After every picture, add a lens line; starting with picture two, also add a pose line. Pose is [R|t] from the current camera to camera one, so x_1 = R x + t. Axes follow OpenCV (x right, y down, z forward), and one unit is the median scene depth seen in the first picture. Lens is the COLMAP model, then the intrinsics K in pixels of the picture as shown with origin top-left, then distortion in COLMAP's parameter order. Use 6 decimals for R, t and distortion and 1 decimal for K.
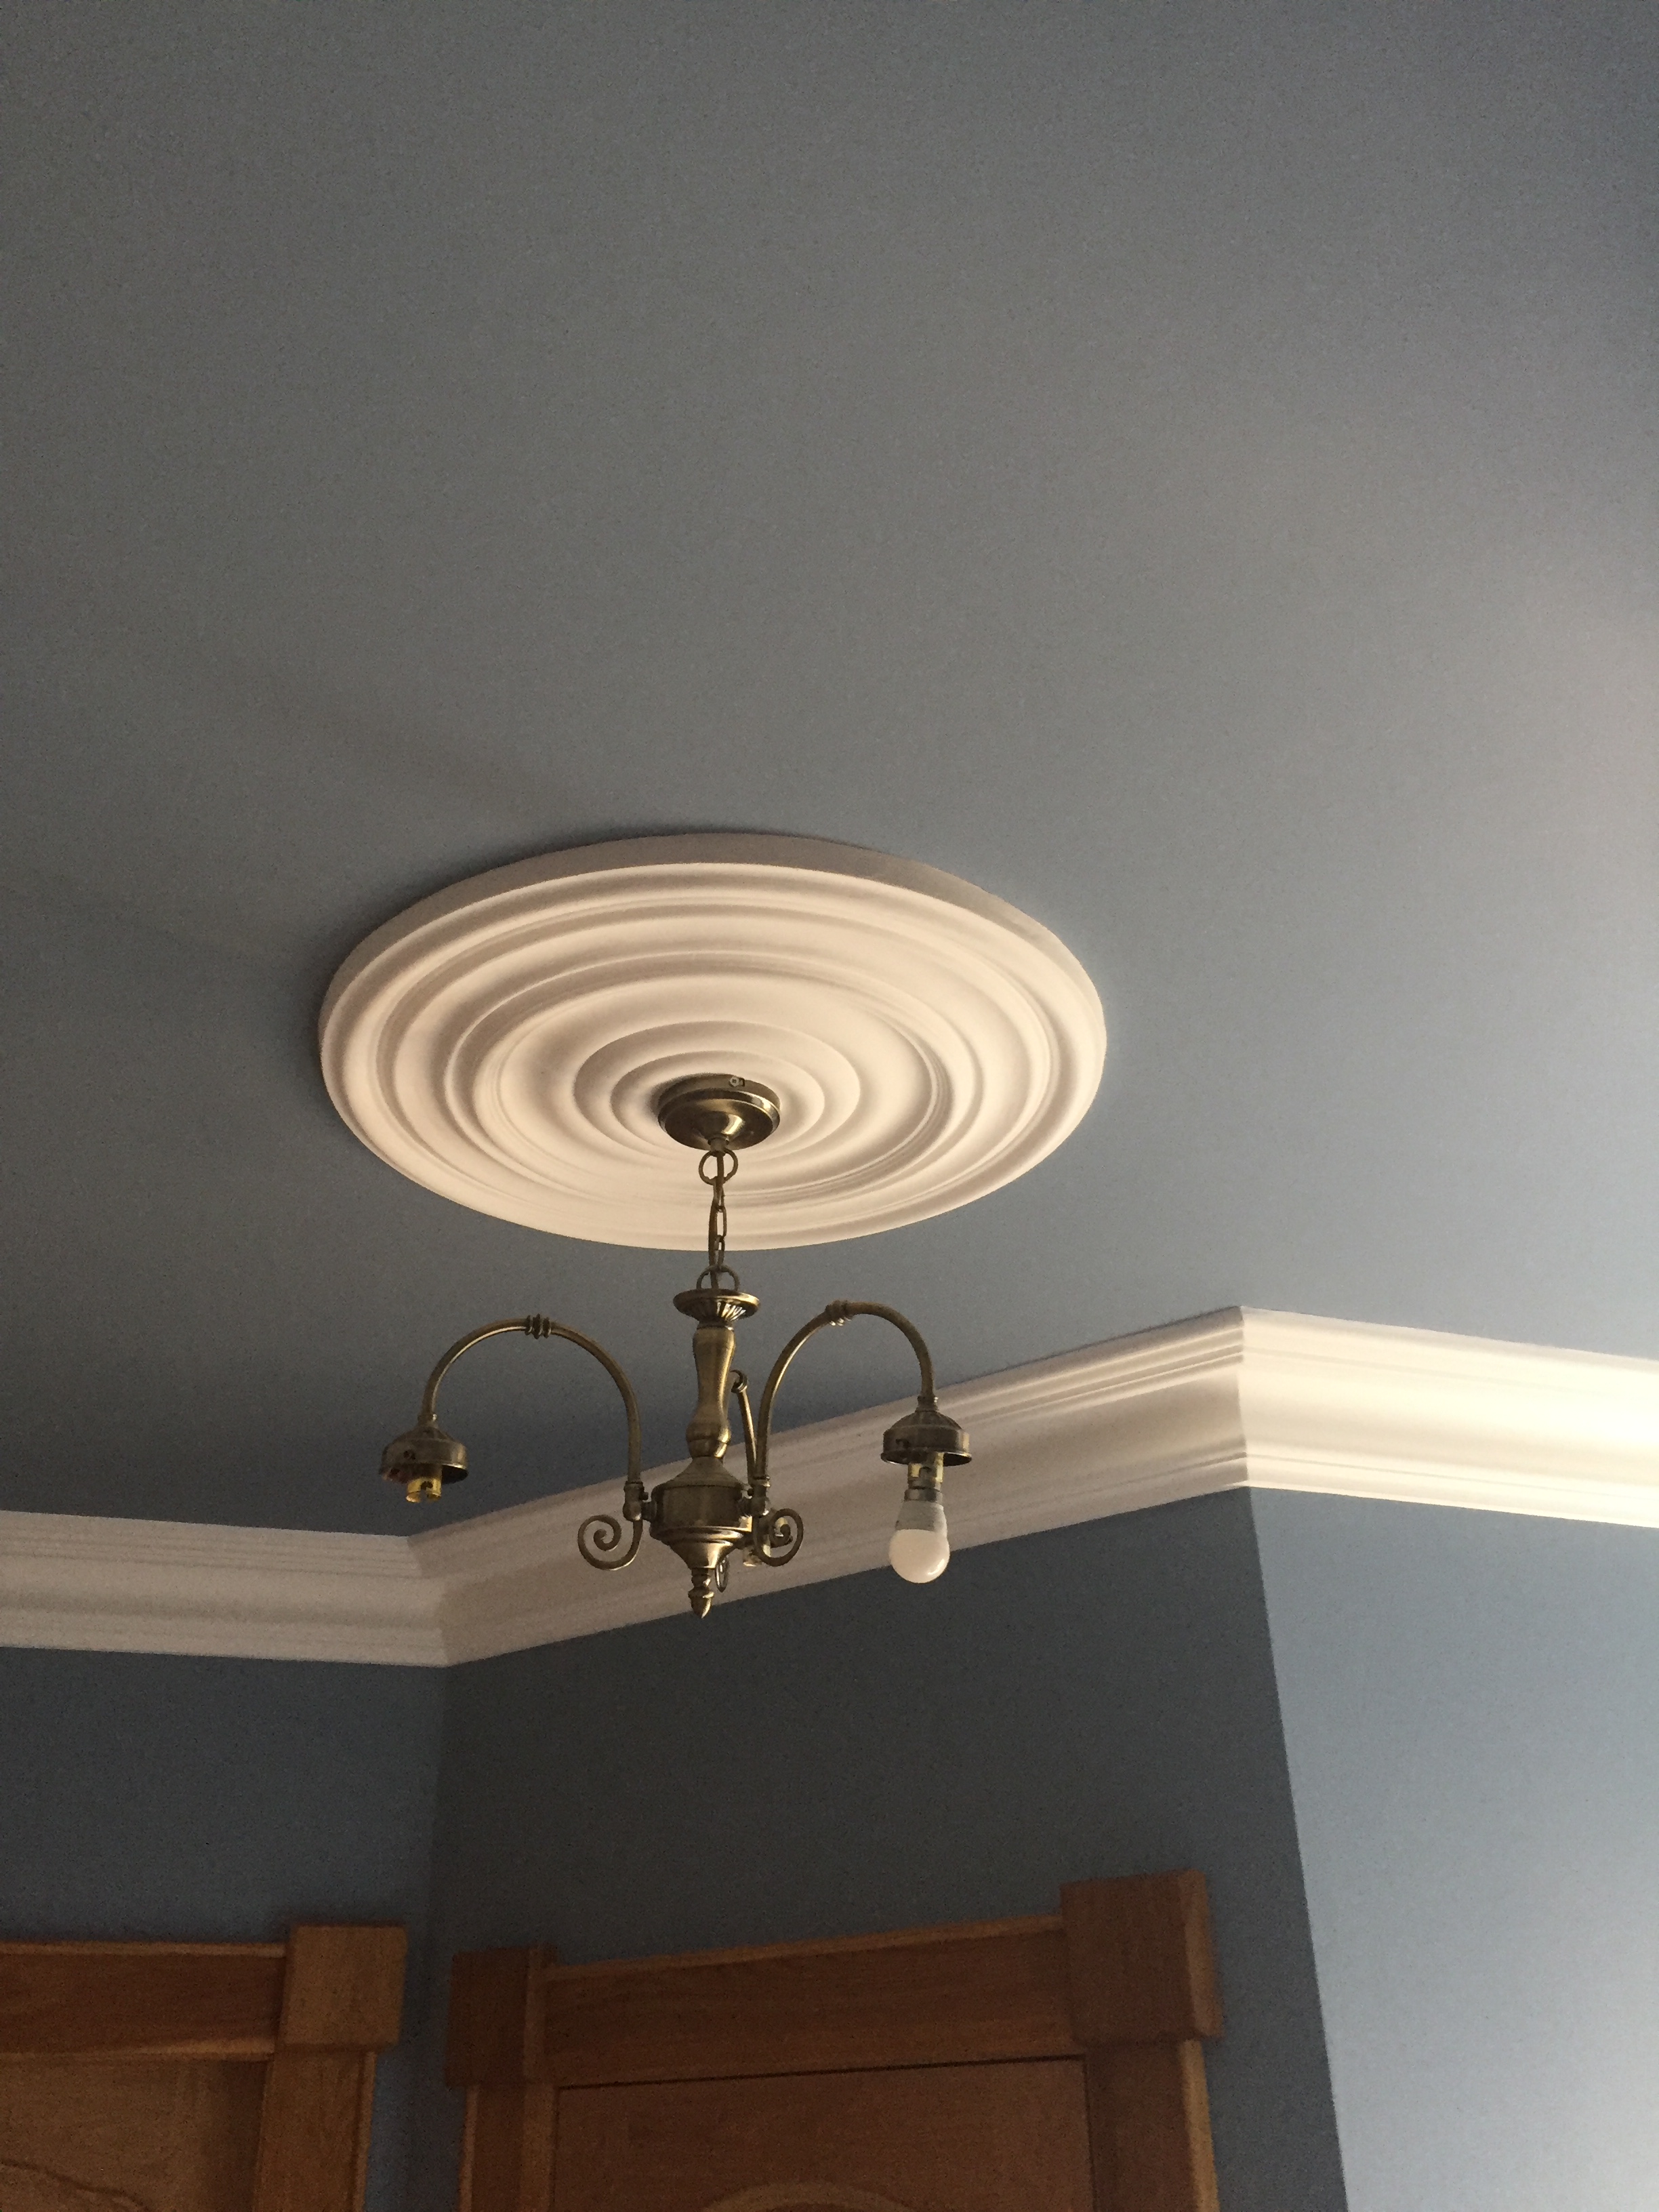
lens RADIAL K [[1909.8, 0, 820.1], [0, 1909.8, 1122.6], [0, 0, 1]] dist [0.078230, -0.099855]
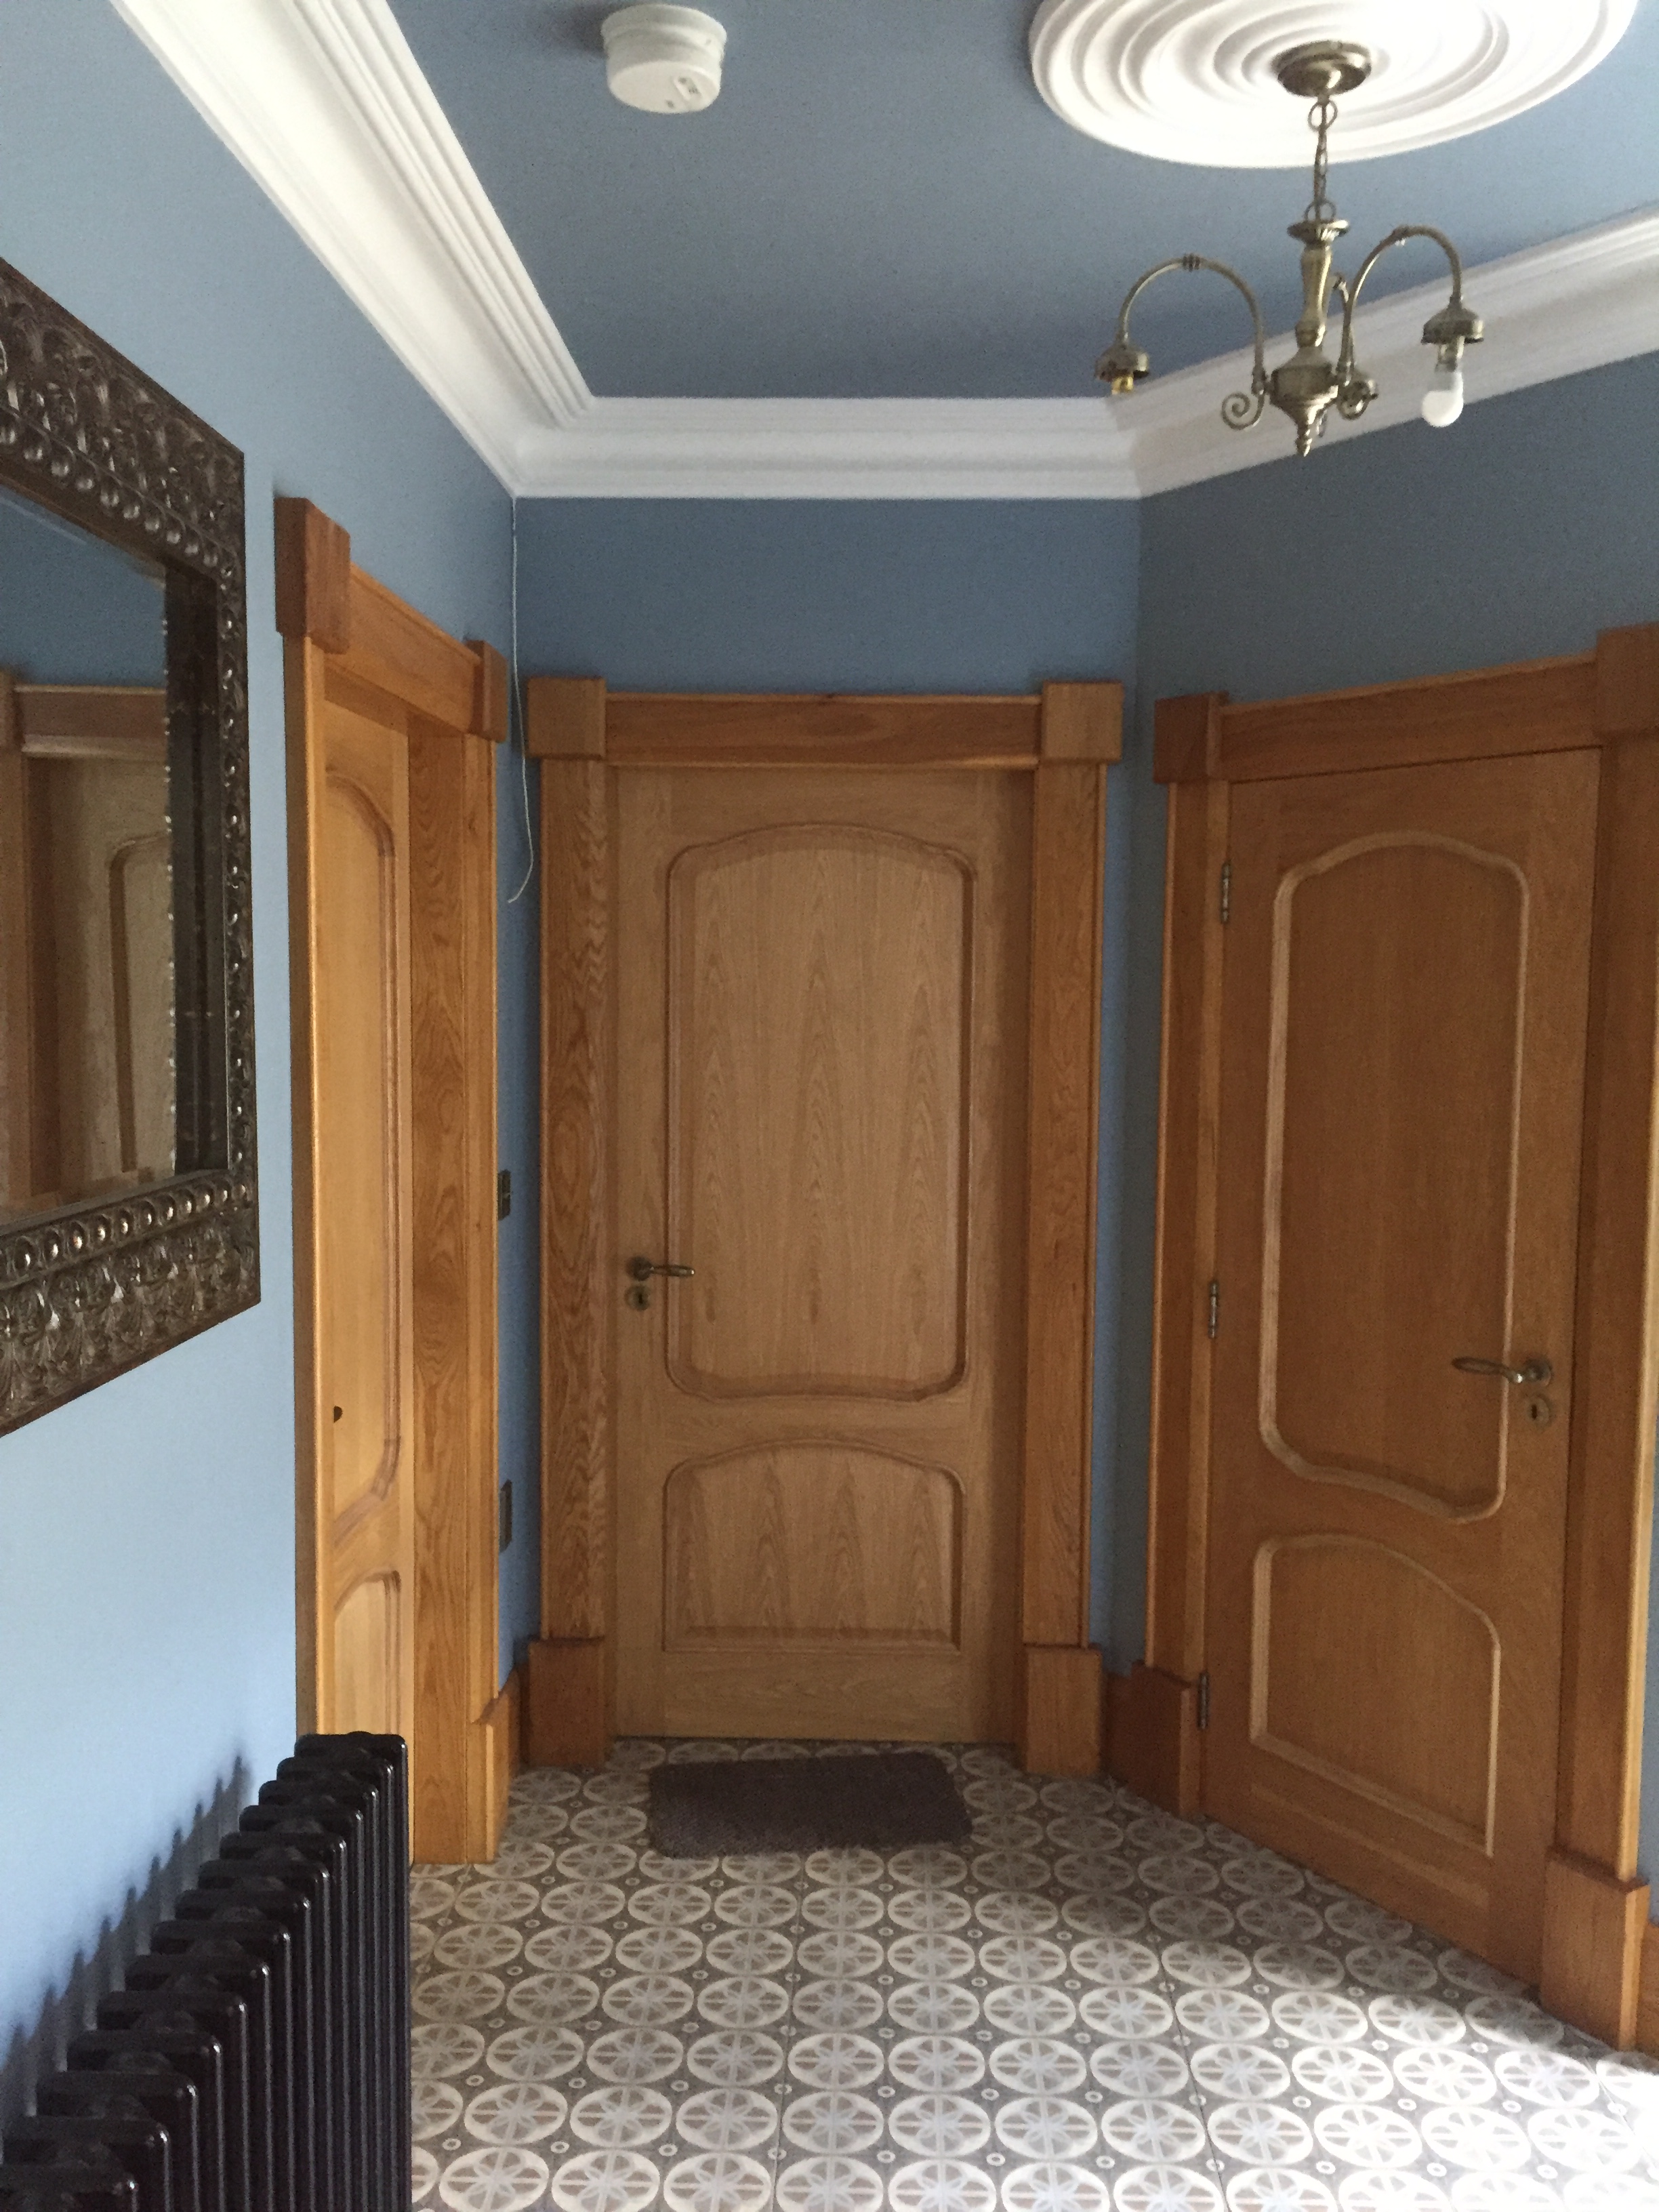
lens RADIAL K [[1909.8, 0, 824.8], [0, 1909.8, 1114.4], [0, 0, 1]] dist [0.078230, -0.099855]
pose [[0.942196, 0.054002, -0.330681, 0.108647], [0.137604, 0.837494, 0.528837, -0.161519], [0.305501, -0.543771, 0.781653, -0.578858]]
